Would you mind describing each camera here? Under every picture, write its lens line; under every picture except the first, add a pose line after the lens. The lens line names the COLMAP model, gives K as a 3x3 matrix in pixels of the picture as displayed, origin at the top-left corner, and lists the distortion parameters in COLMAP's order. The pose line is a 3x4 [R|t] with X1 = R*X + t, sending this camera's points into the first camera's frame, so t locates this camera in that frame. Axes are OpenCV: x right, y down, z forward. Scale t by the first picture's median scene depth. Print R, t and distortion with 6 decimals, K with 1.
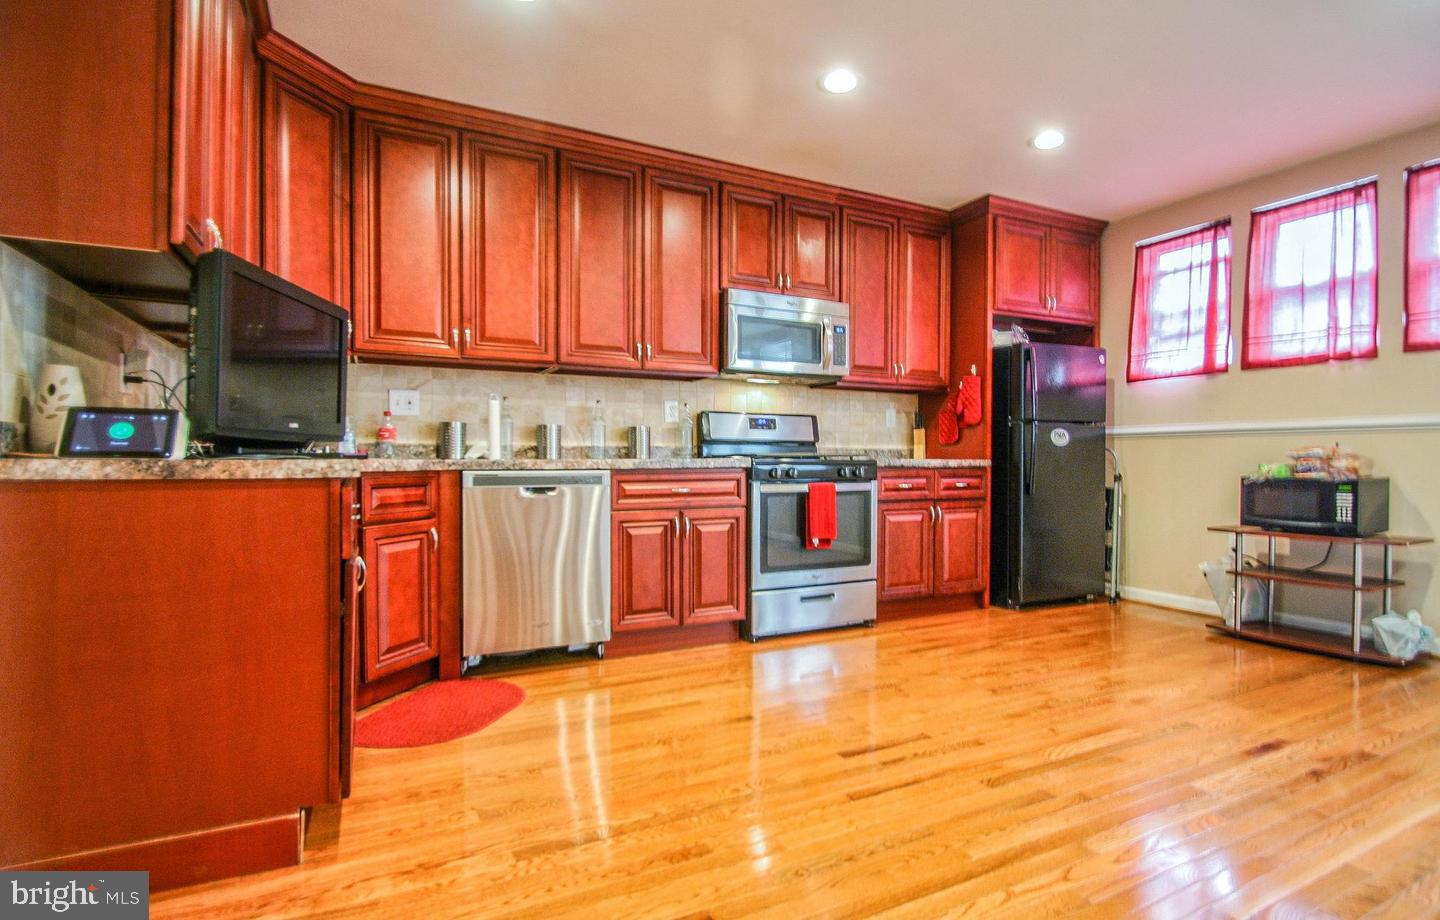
lens RADIAL K [[700.0, 0, 711.1], [0, 700.0, 470.0], [0, 0, 1]] dist [0.020498, -0.017713]
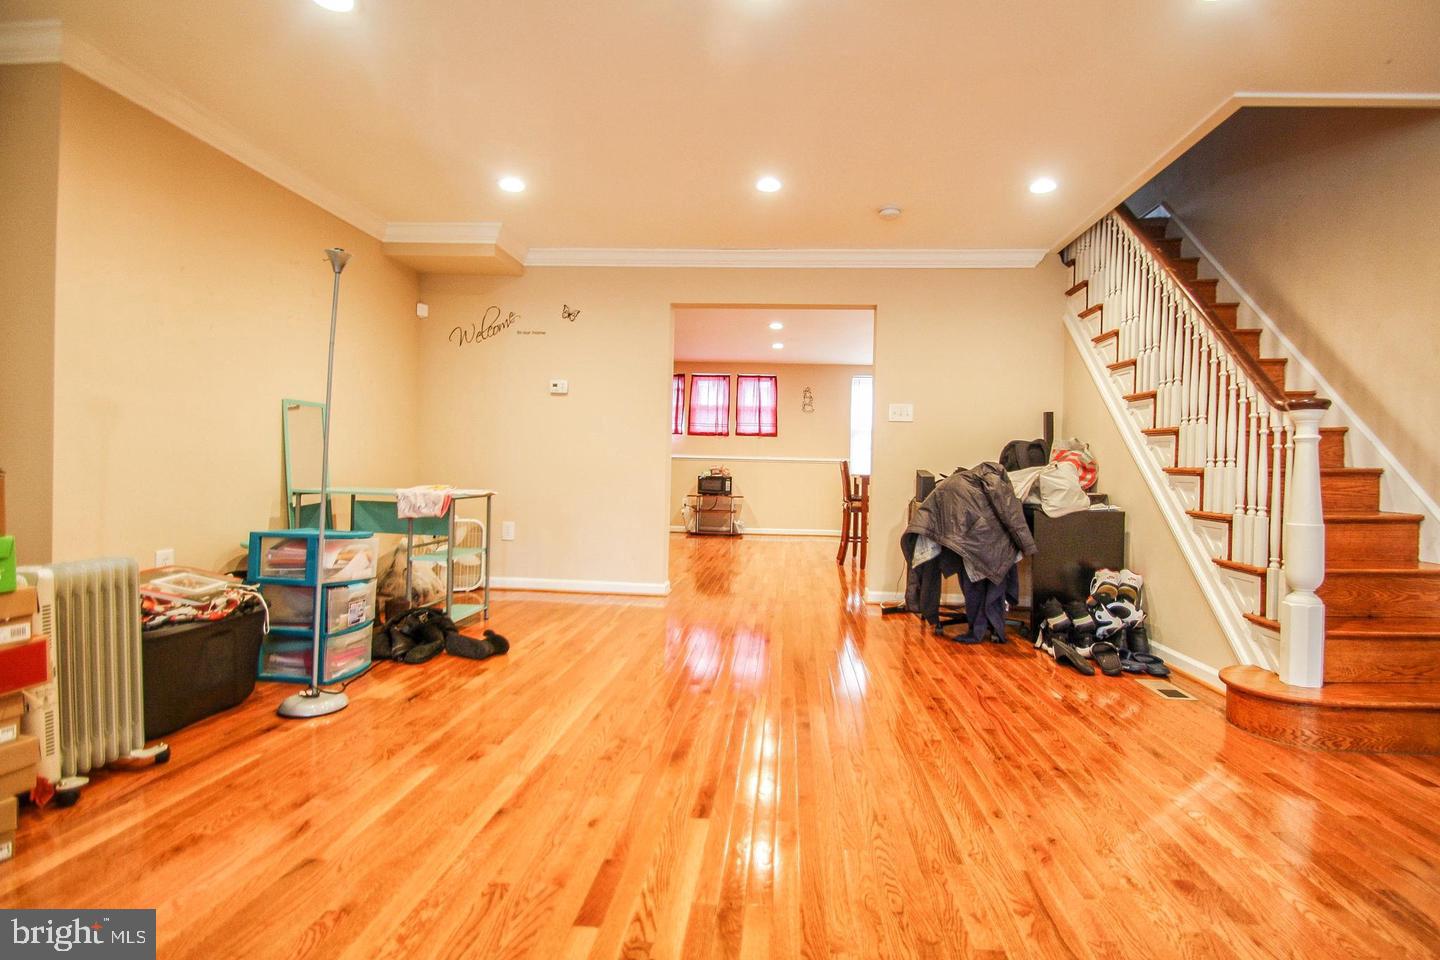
lens RADIAL K [[702.6, 0, 739.4], [0, 702.6, 478.4], [0, 0, 1]] dist [0.001957, -0.011283]
pose [[0.507381, 0.000465, 0.861722, -1.398189], [-0.009206, 0.999946, 0.004880, 0.003968], [-0.861673, -0.010409, 0.507358, -0.482692]]
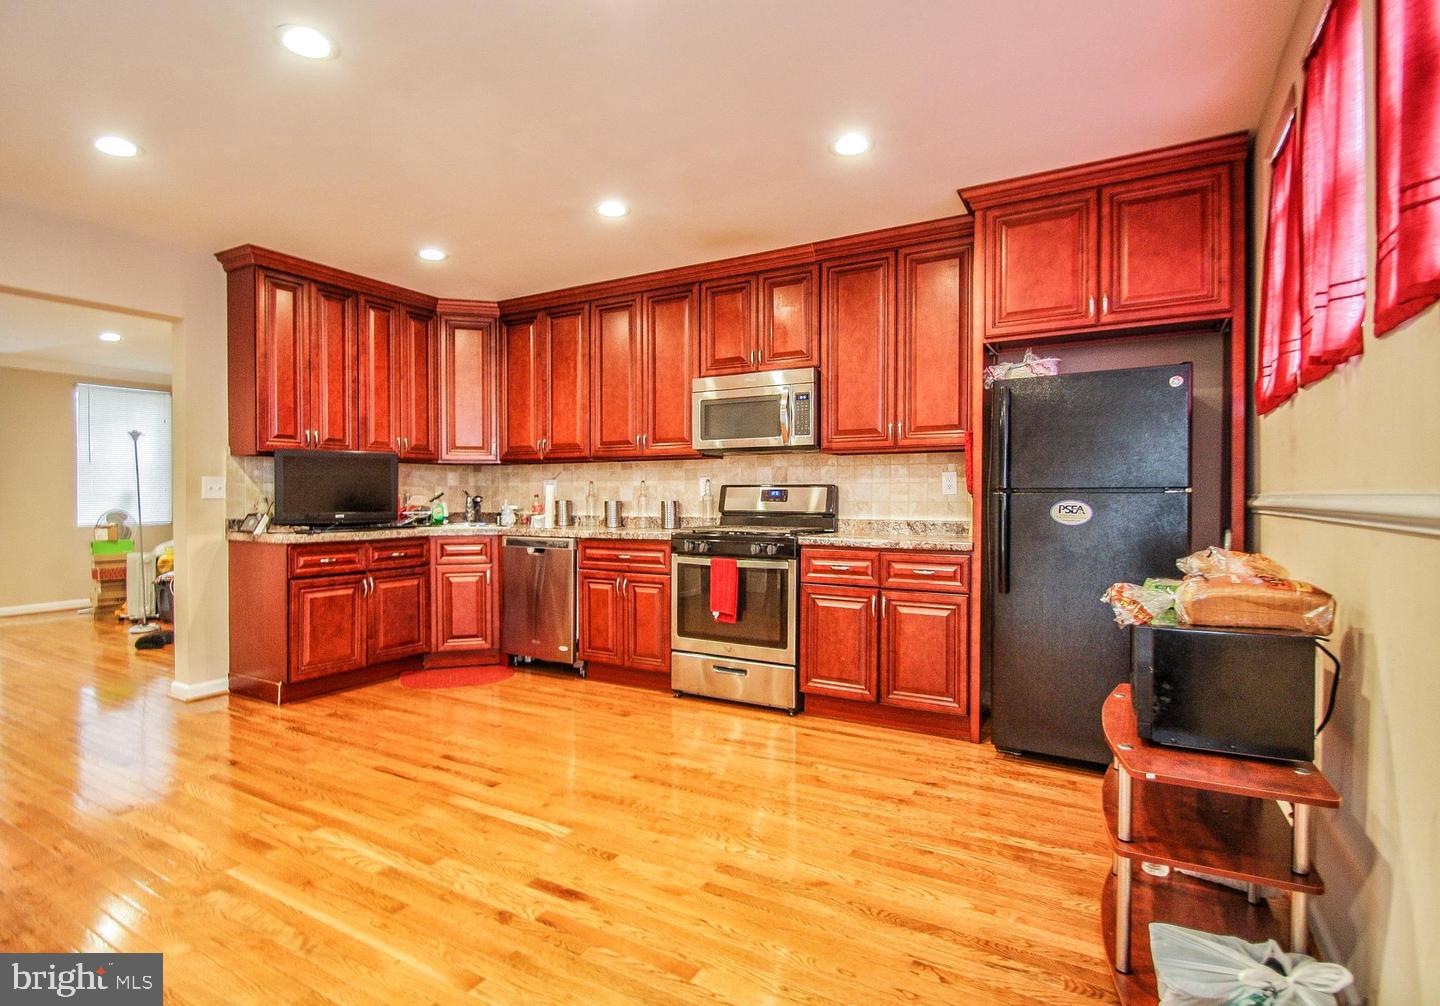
lens RADIAL K [[699.9, 0, 674.9], [0, 699.9, 503.9], [0, 0, 1]] dist [0.001531, 0.000032]
pose [[0.532363, 0.001356, -0.846515, 0.954296], [-0.004280, 0.999990, -0.001090, -0.057572], [0.846506, 0.004203, 0.532363, 0.380636]]
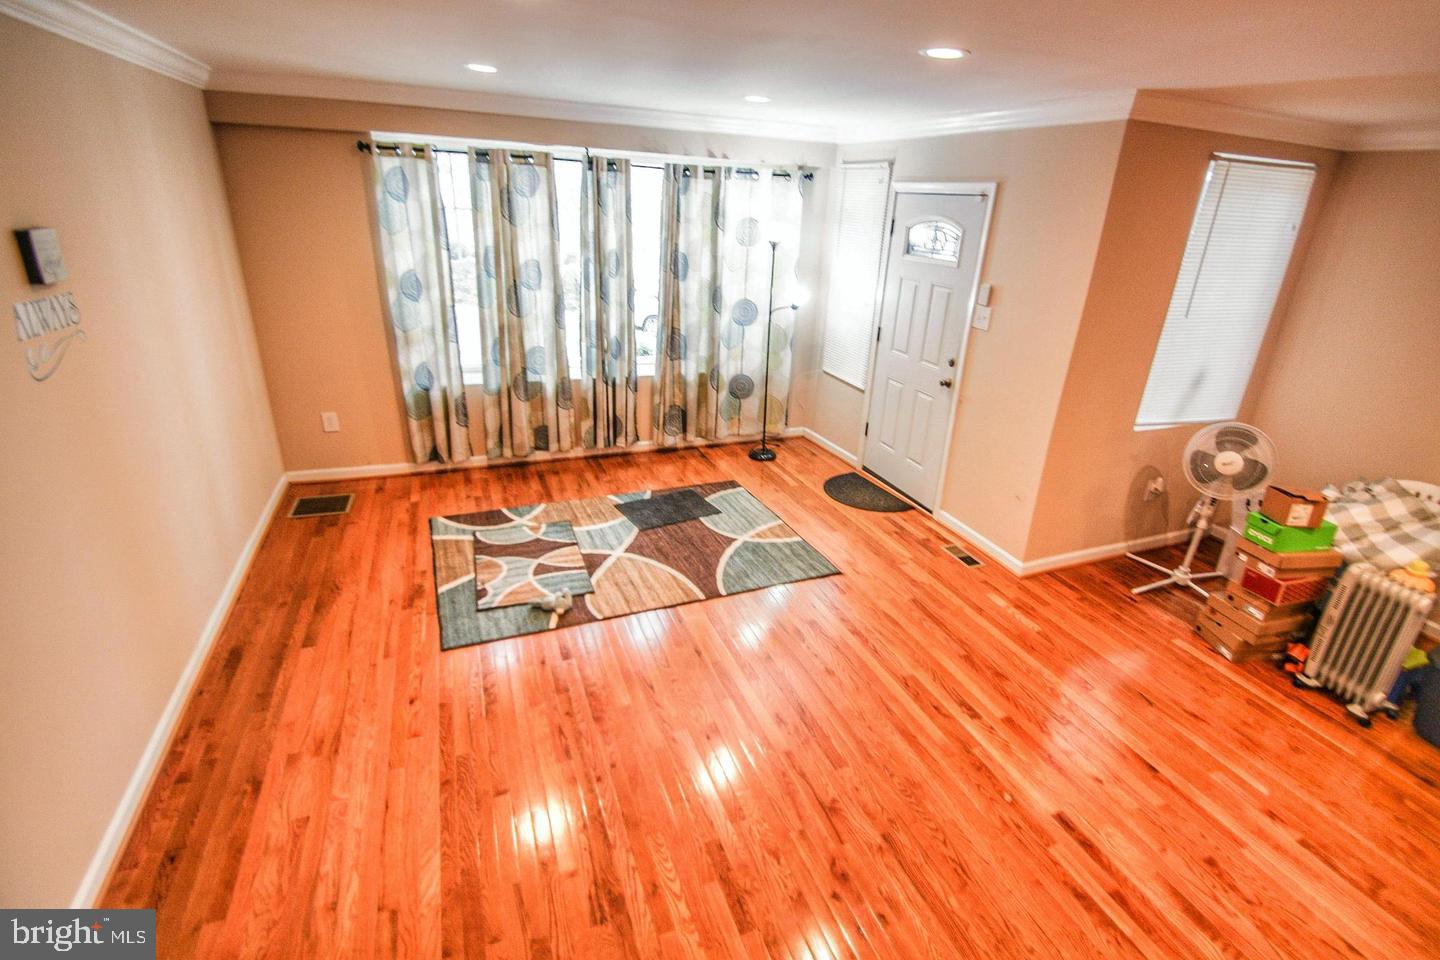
lens RADIAL K [[677.5, 0, 742.1], [0, 677.5, 477.7], [0, 0, 1]] dist [0.001390, -0.012114]
pose [[-0.062745, 0.365883, -0.928543, -0.523331], [-0.066595, 0.926768, 0.369684, -0.256018], [0.995805, 0.085032, -0.033784, -0.511577]]
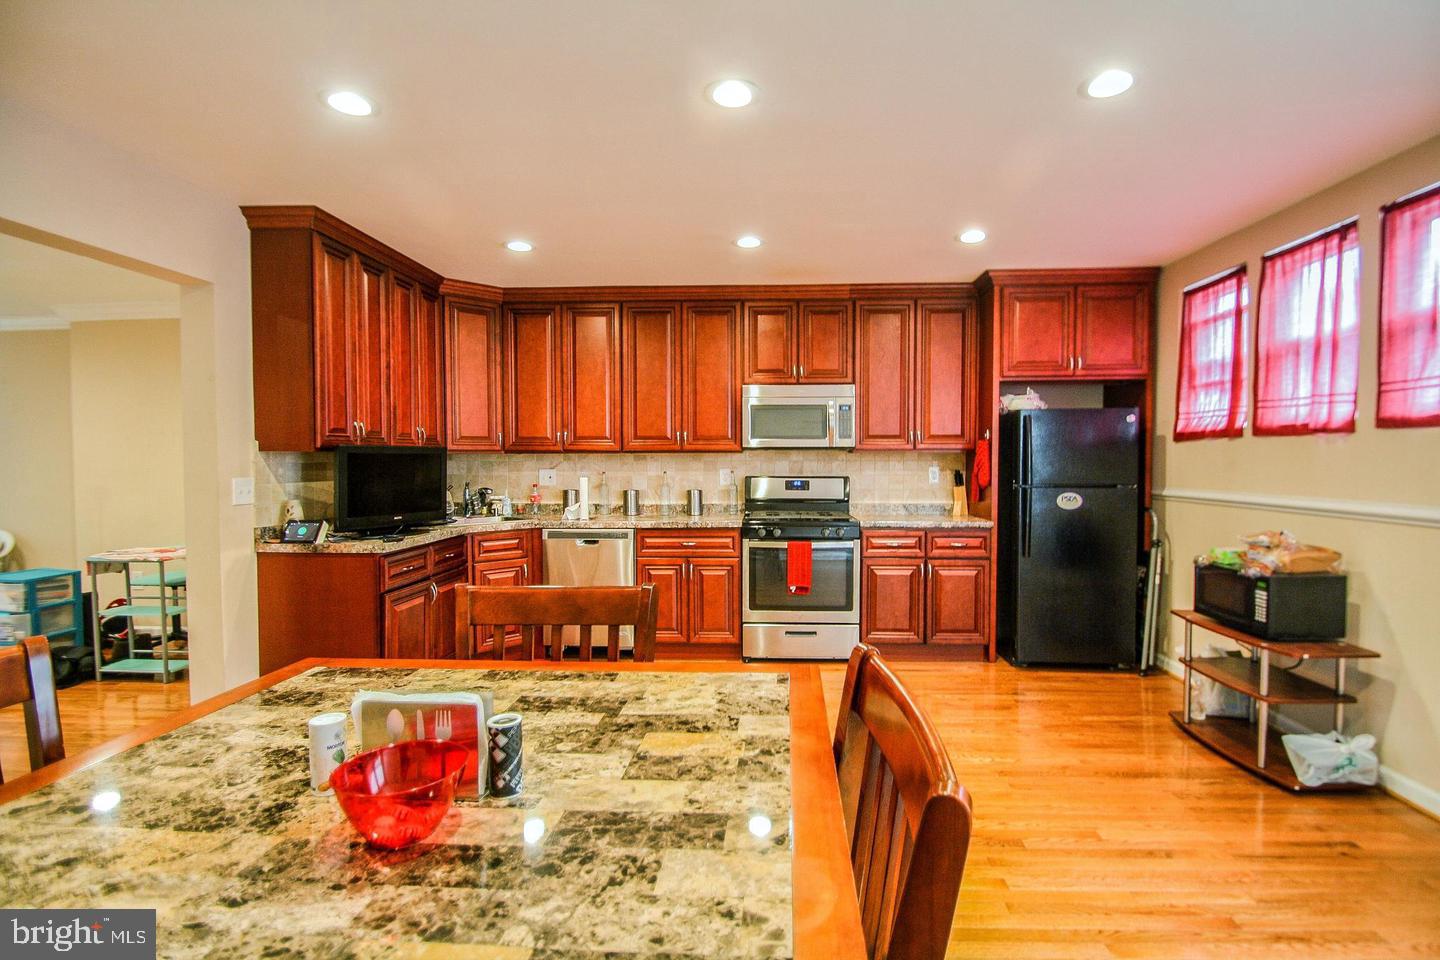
lens RADIAL K [[664.4, 0, 720.0], [0, 664.4, 480.0], [0, 0, 1]] dist [0.001327, -0.008281]
pose [[0.859501, 0.002684, -0.511128, 0.611109], [0.006278, 0.999855, 0.015808, -0.104784], [0.511096, -0.016796, 0.859359, -0.069285]]
